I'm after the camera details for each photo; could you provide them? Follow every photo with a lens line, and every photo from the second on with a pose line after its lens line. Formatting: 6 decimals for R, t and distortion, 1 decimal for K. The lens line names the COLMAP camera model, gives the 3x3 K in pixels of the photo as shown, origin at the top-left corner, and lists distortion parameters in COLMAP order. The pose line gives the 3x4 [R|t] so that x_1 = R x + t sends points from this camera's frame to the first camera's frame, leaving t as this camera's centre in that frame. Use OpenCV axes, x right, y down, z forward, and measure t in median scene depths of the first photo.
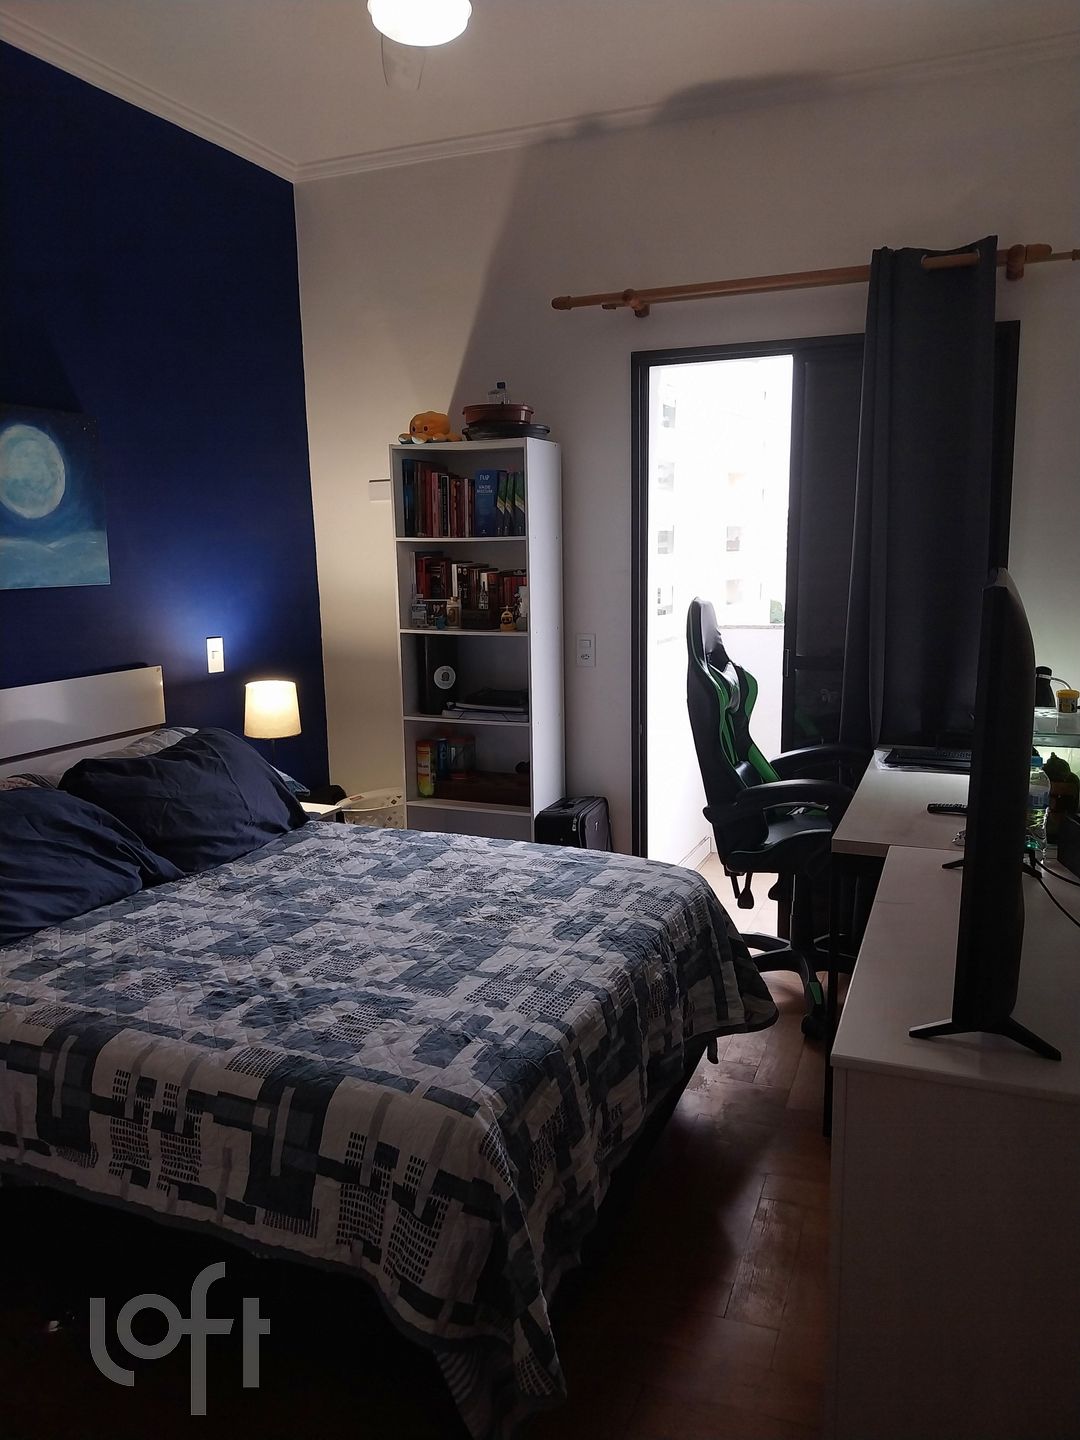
lens RADIAL K [[1076.5, 0, 540.0], [0, 1076.5, 720.0], [0, 0, 1]] dist [0.121106, -0.244076]
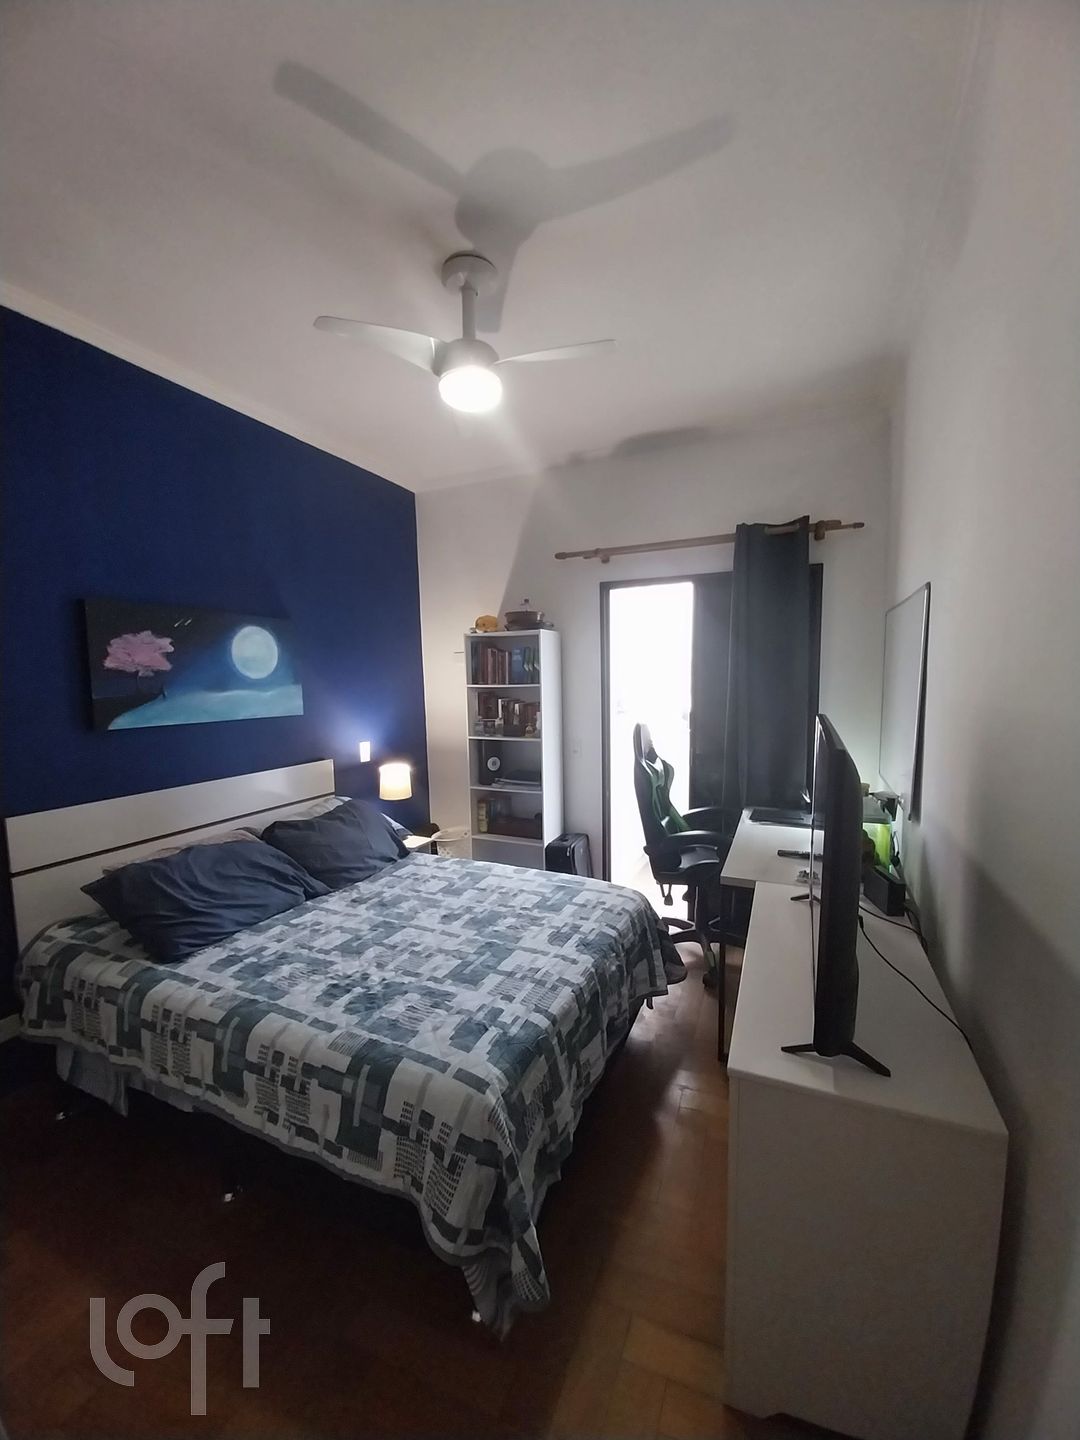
lens RADIAL K [[568.5, 0, 544.0], [0, 568.5, 732.5], [0, 0, 1]] dist [0.015047, -0.015048]
pose [[0.999641, -0.000084, -0.026785, 0.025550], [-0.001554, 0.998130, -0.061112, -0.051382], [0.026740, 0.061132, 0.997771, 0.123110]]
